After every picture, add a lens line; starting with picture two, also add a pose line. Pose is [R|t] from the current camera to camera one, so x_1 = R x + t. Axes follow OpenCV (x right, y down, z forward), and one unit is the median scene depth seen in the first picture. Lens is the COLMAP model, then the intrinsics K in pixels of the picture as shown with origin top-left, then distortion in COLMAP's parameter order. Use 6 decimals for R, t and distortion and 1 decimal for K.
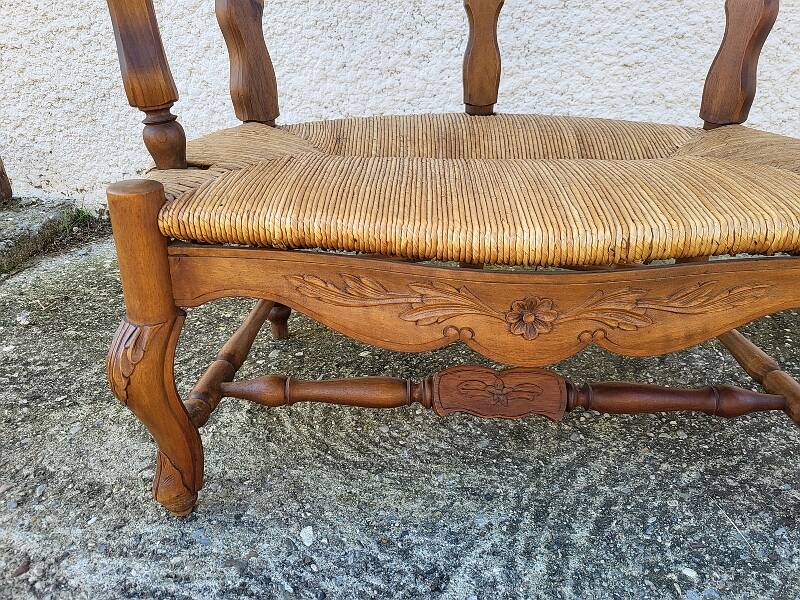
lens RADIAL K [[650.2, 0, 399.8], [0, 650.2, 294.1], [0, 0, 1]] dist [0.046709, -0.026229]
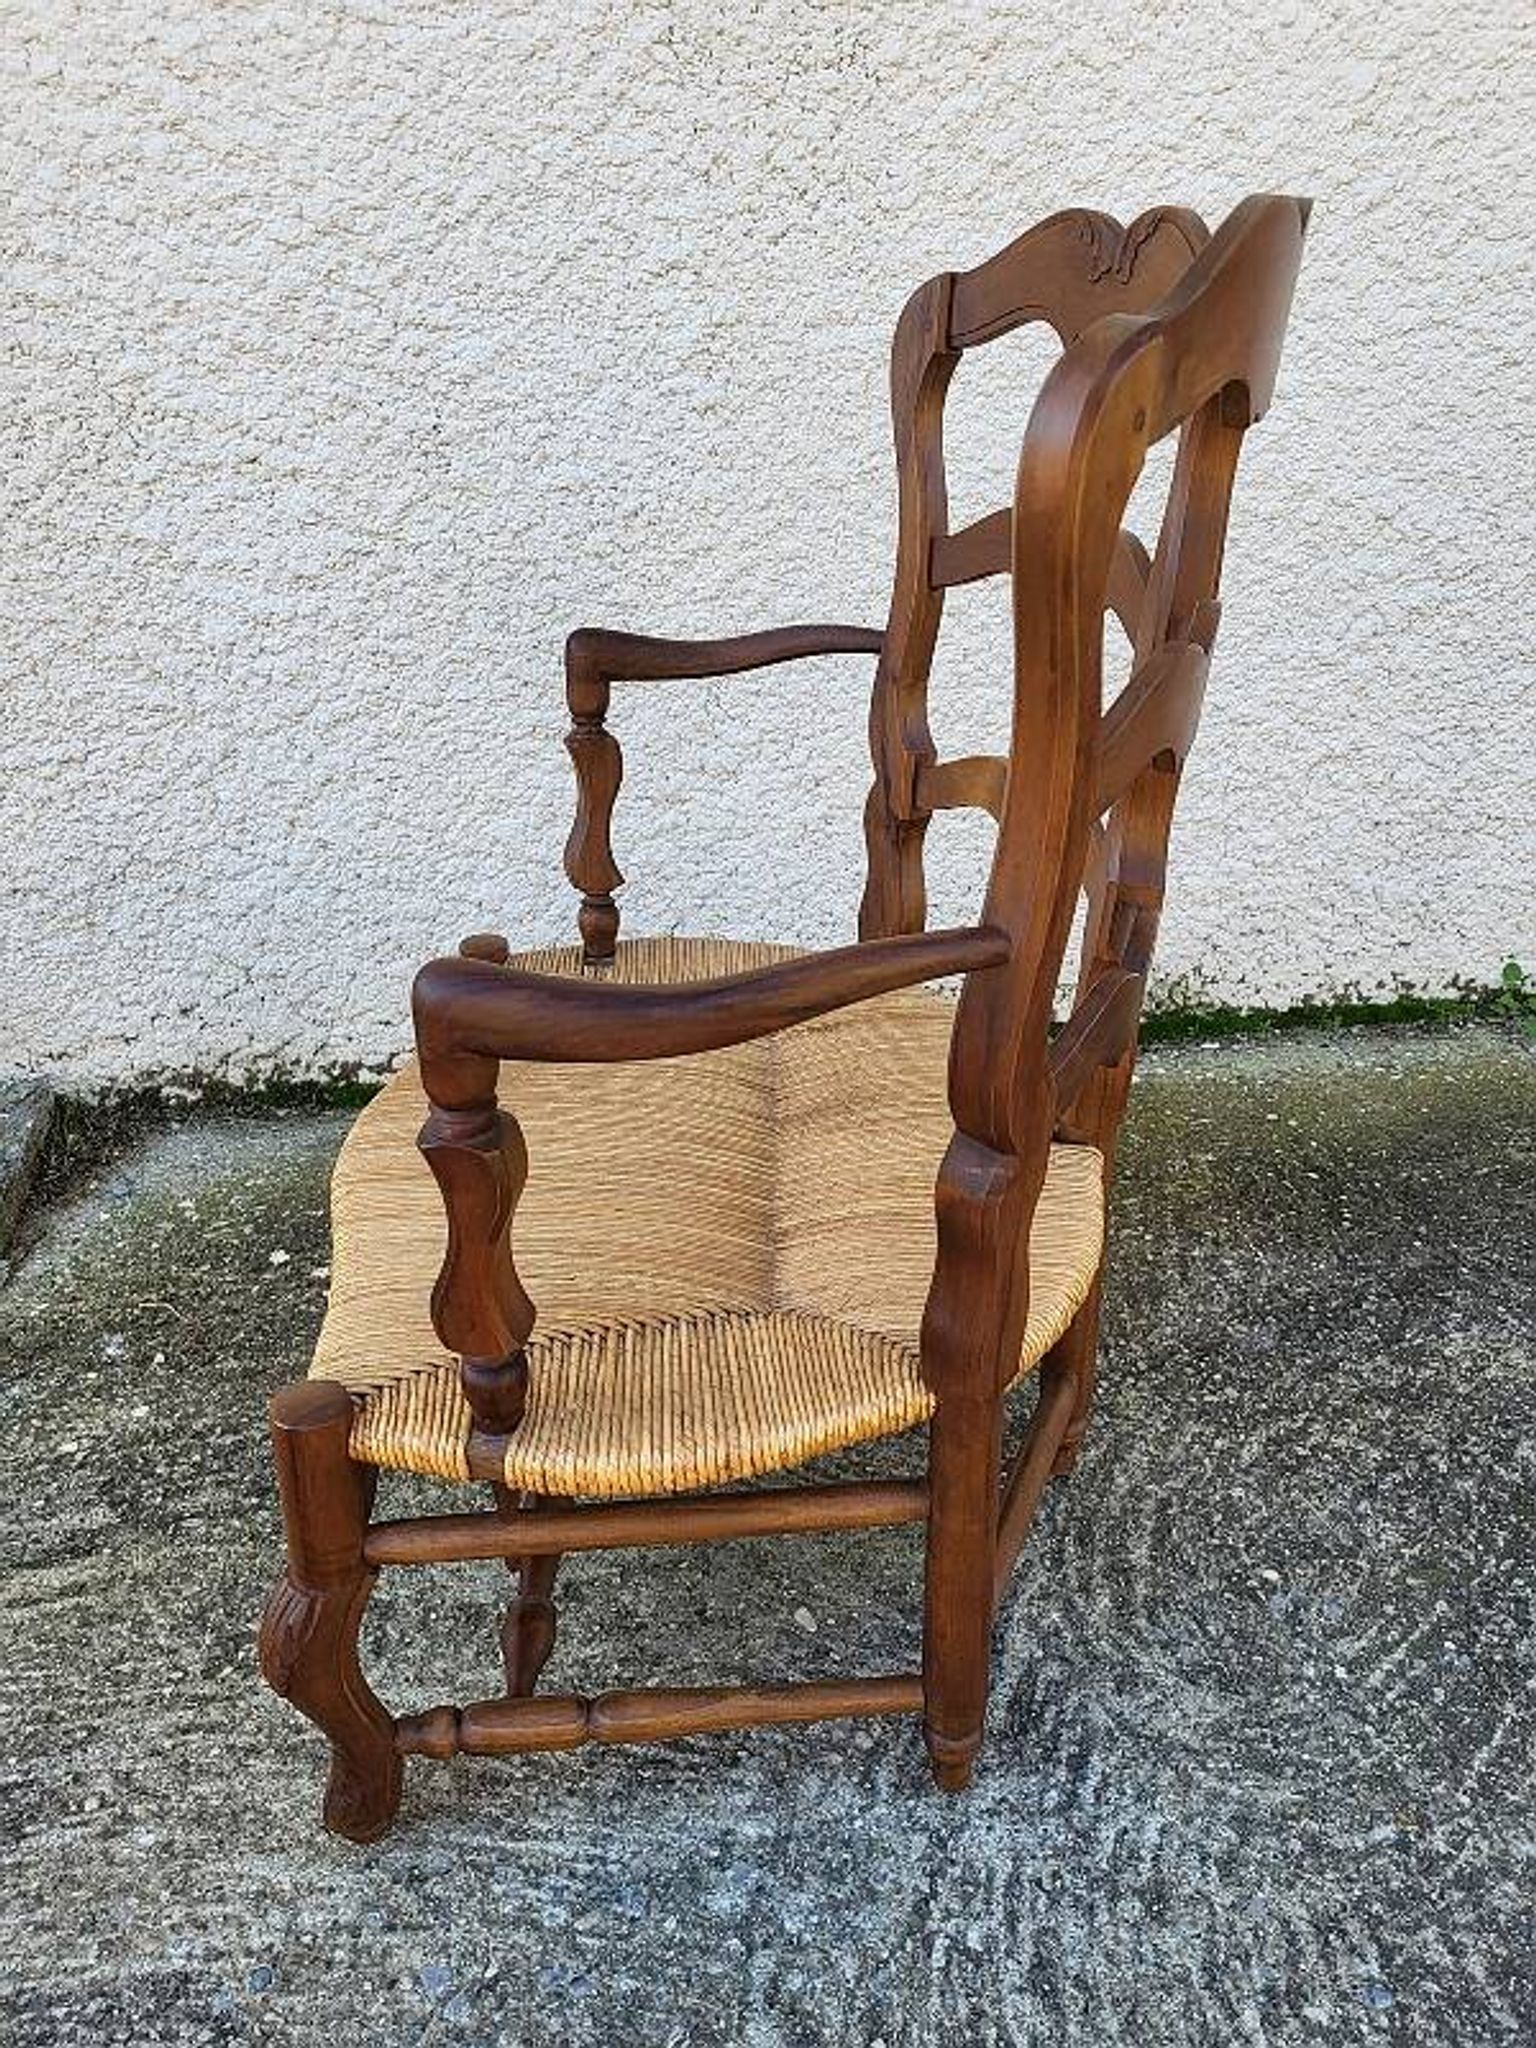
lens RADIAL K [[1664.6, 0, 811.3], [0, 1664.6, 1030.7], [0, 0, 1]] dist [0.046709, -0.026229]
pose [[0.967871, -0.106728, 0.227673, -0.475232], [0.101682, 0.994242, 0.033814, -0.350030], [-0.229971, -0.009578, 0.973150, -0.824616]]
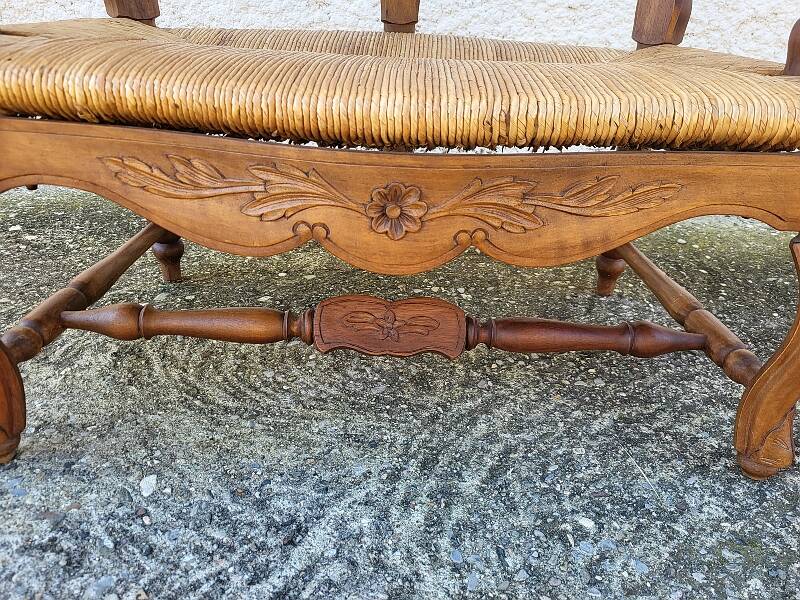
lens RADIAL K [[650.2, 0, 413.7], [0, 650.2, 299.8], [0, 0, 1]] dist [0.046709, -0.026229]
pose [[0.997942, 0.018731, 0.061330, 0.135913], [-0.019991, 0.999600, 0.019993, 0.101911], [-0.060931, -0.021178, 0.997917, 0.135227]]
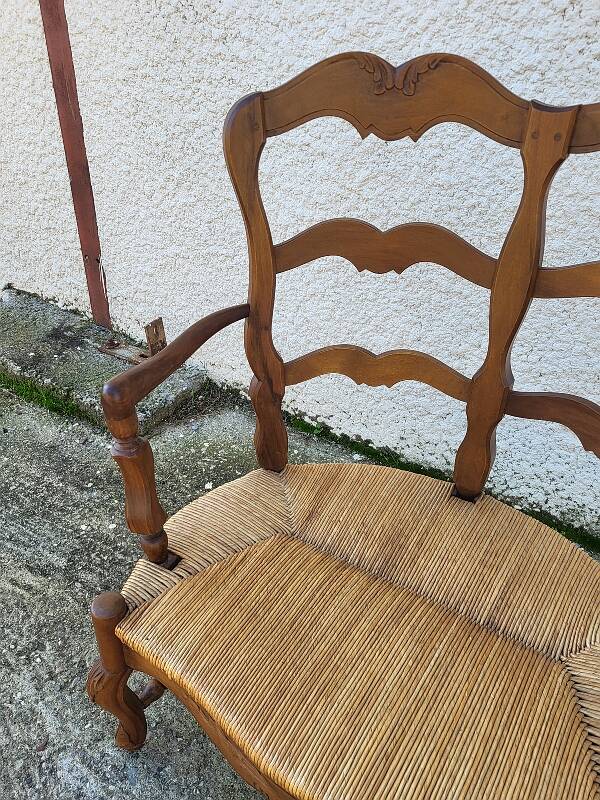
lens RADIAL K [[650.2, 0, 296.2], [0, 650.2, 404.4], [0, 0, 1]] dist [0.046709, -0.026229]
pose [[0.871248, 0.288882, -0.396830, 0.384720], [-0.216065, 0.951641, 0.218394, -0.853021], [0.440730, -0.104535, 0.891532, -0.130833]]
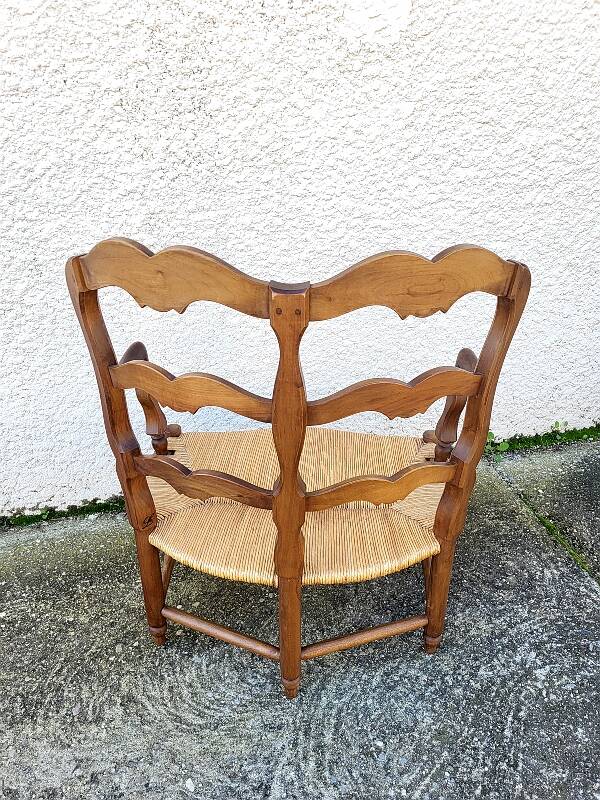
lens RADIAL K [[650.2, 0, 307.5], [0, 650.2, 397.1], [0, 0, 1]] dist [0.046709, -0.026229]
pose [[0.944125, -0.154453, 0.291157, -0.190565], [0.140861, 0.987745, 0.067212, -0.746700], [-0.297971, -0.022444, 0.954311, -0.800486]]
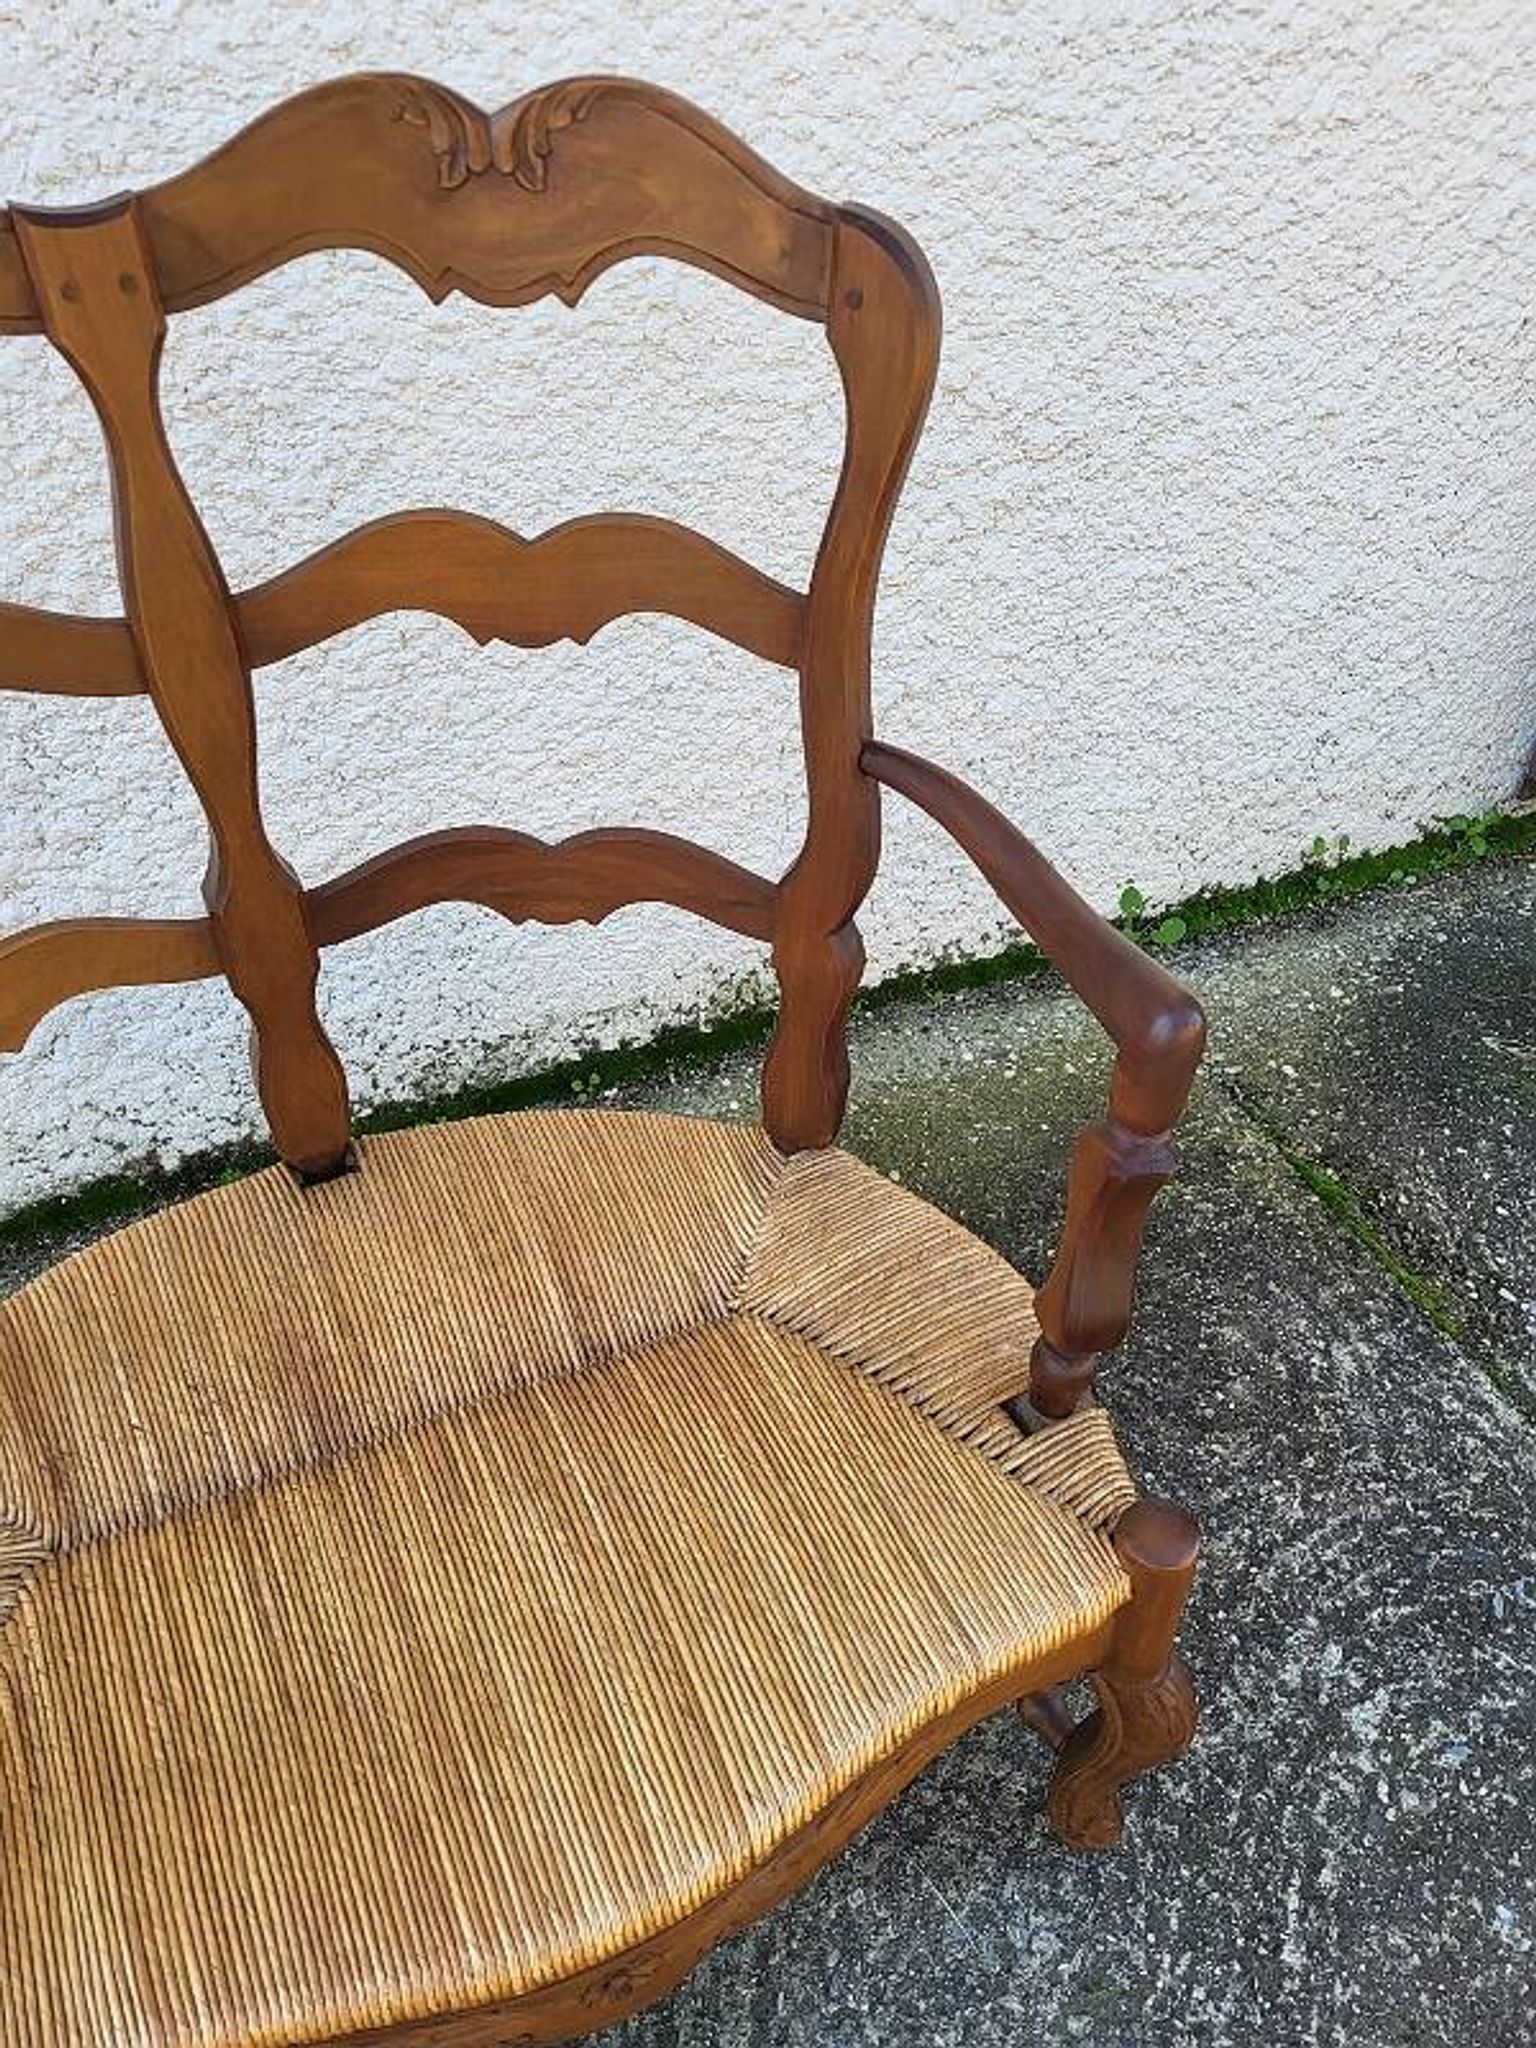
lens RADIAL K [[1664.6, 0, 768.5], [0, 1664.6, 1027.1], [0, 0, 1]] dist [0.046709, -0.026229]
pose [[0.887288, -0.285786, 0.362004, 0.011137], [0.180252, 0.937336, 0.298179, -0.931304], [-0.424535, -0.199319, 0.883200, -0.180786]]
